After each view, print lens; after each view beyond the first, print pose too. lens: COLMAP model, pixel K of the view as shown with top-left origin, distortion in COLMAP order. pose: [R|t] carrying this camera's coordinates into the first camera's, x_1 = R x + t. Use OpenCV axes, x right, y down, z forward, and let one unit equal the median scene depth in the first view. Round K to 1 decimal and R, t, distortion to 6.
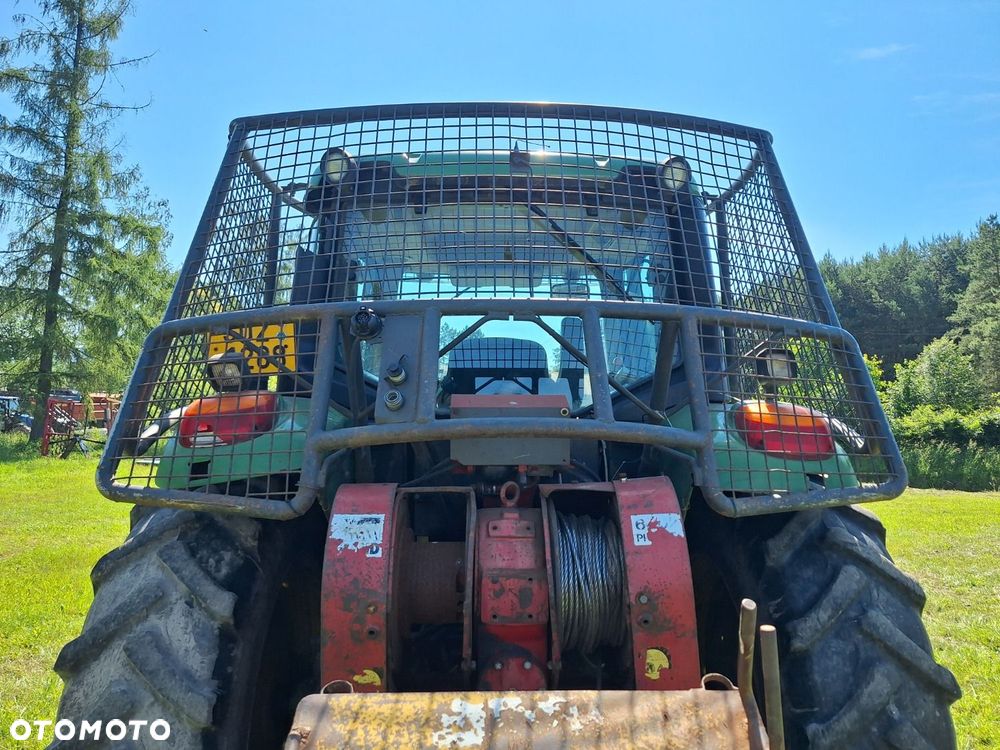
lens RADIAL K [[707.8, 0, 500.4], [0, 707.8, 367.2], [0, 0, 1]] dist [0.056972, -0.051117]
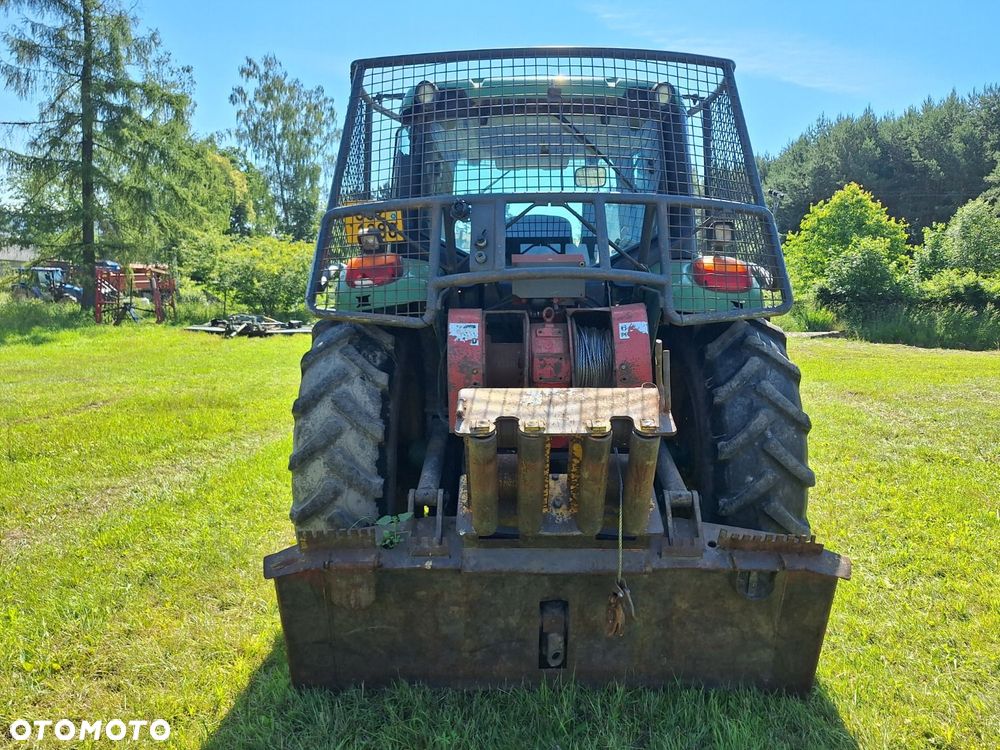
lens RADIAL K [[707.8, 0, 517.8], [0, 707.8, 379.2], [0, 0, 1]] dist [0.056972, -0.051117]
pose [[0.999916, -0.007903, -0.010229, -0.036064], [0.009771, 0.980178, 0.197877, -0.001388], [0.008462, -0.197961, 0.980173, -0.553996]]
